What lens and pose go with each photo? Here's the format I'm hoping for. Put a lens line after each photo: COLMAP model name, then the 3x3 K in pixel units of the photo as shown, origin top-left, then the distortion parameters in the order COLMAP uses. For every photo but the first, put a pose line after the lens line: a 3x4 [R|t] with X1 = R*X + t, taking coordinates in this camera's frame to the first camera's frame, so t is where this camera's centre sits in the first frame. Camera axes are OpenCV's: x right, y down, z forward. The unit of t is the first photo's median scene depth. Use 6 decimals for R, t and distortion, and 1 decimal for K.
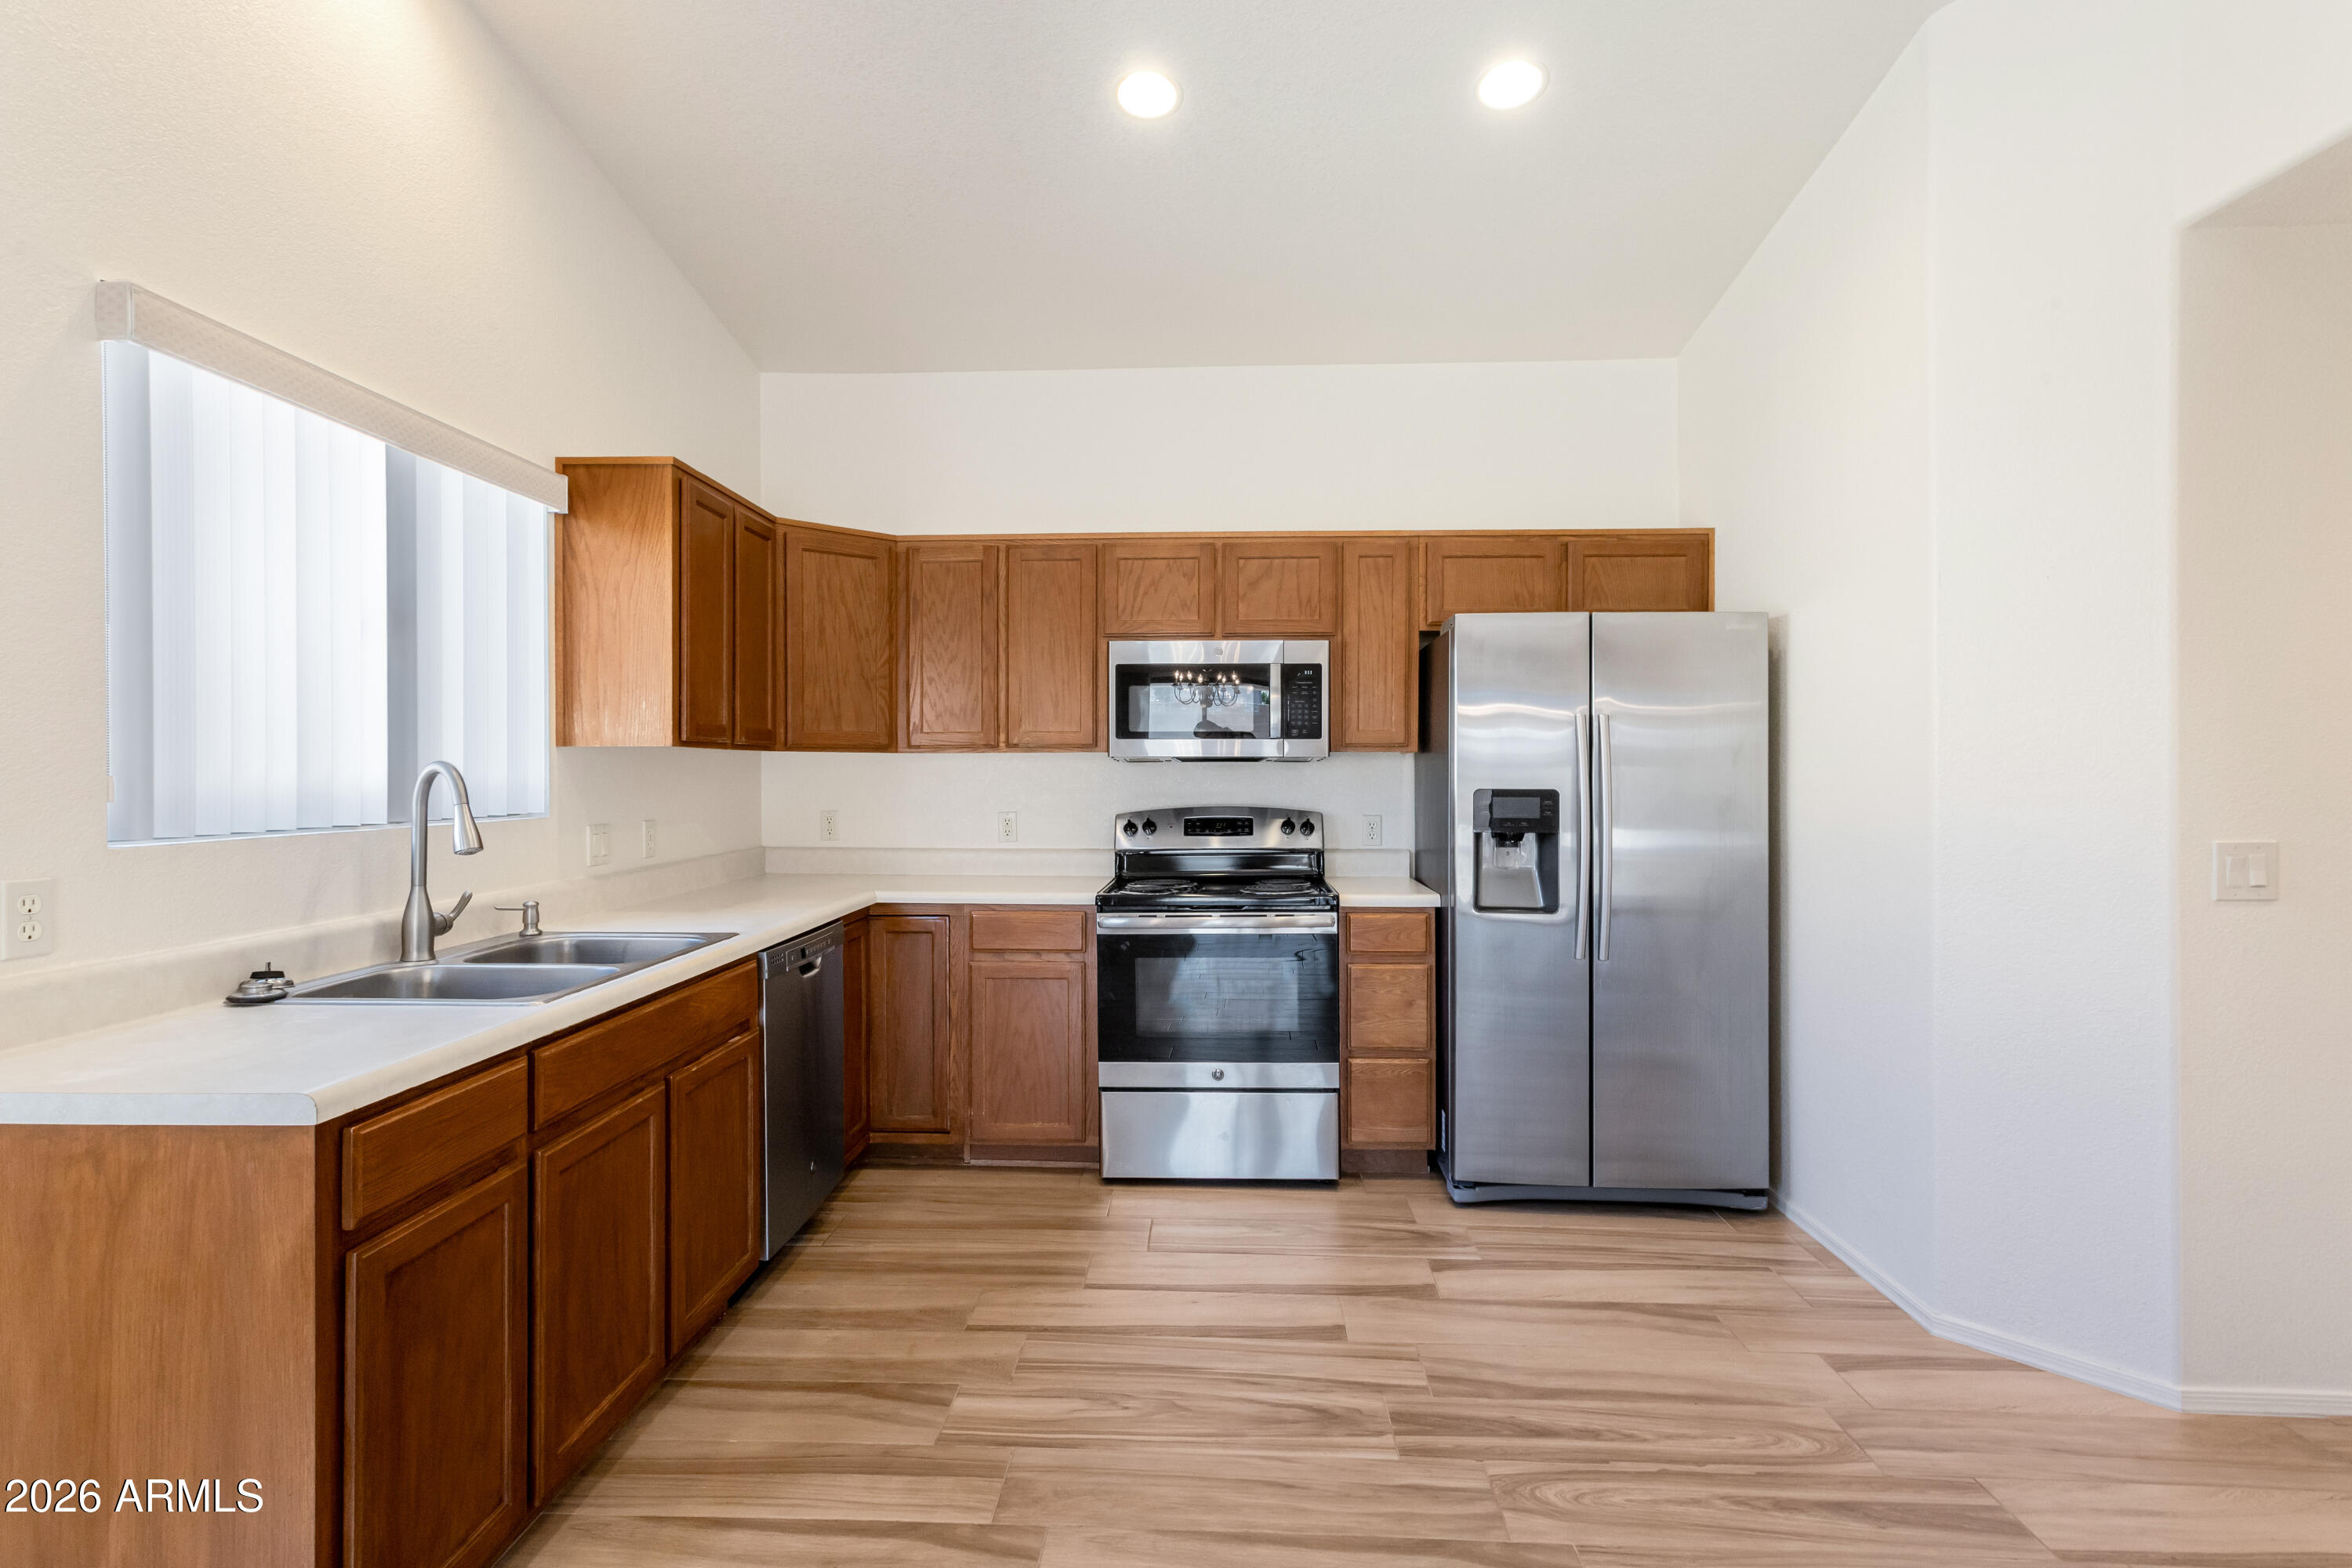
lens RADIAL K [[1137.1, 0, 1176.4], [0, 1137.1, 780.9], [0, 0, 1]] dist [0.000919, 0.000565]
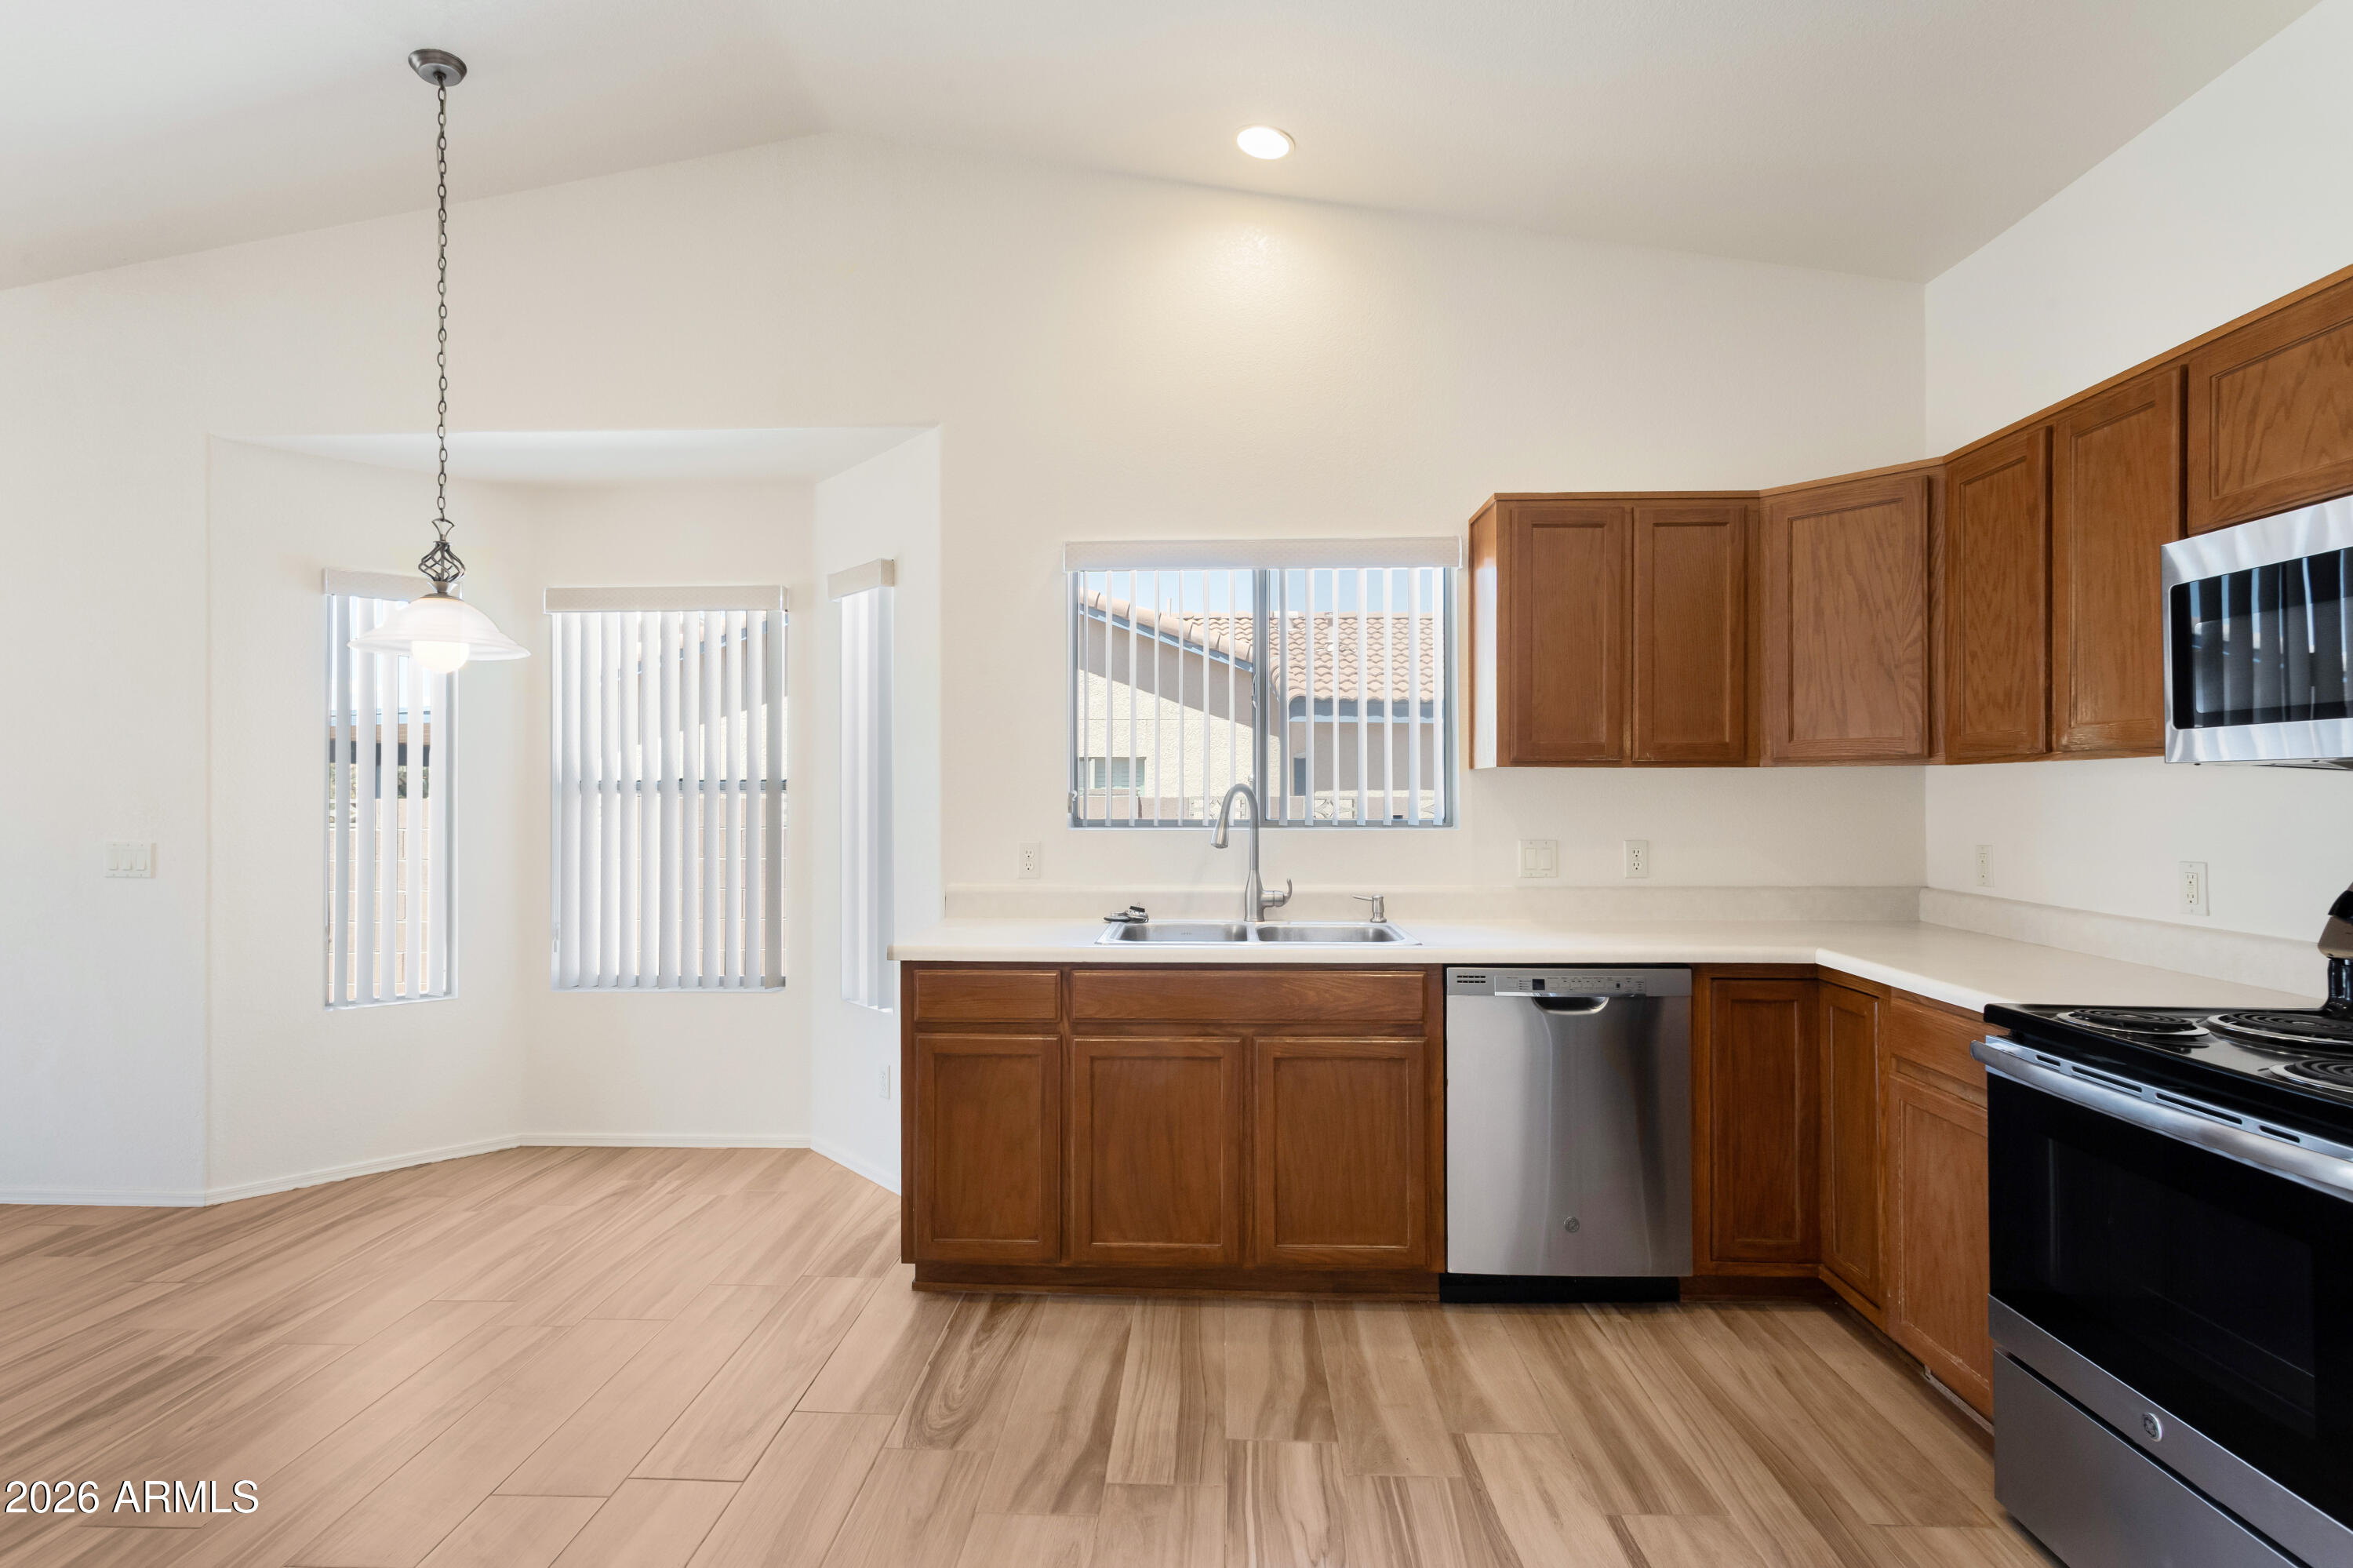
lens RADIAL K [[1137.6, 0, 1178.0], [0, 1137.6, 782.8], [0, 0, 1]] dist [0.000919, 0.000565]
pose [[-0.000759, -0.006909, -0.999976, 0.617687], [-0.006780, 0.999953, -0.006904, -0.006541], [0.999977, 0.006774, -0.000806, 0.707102]]
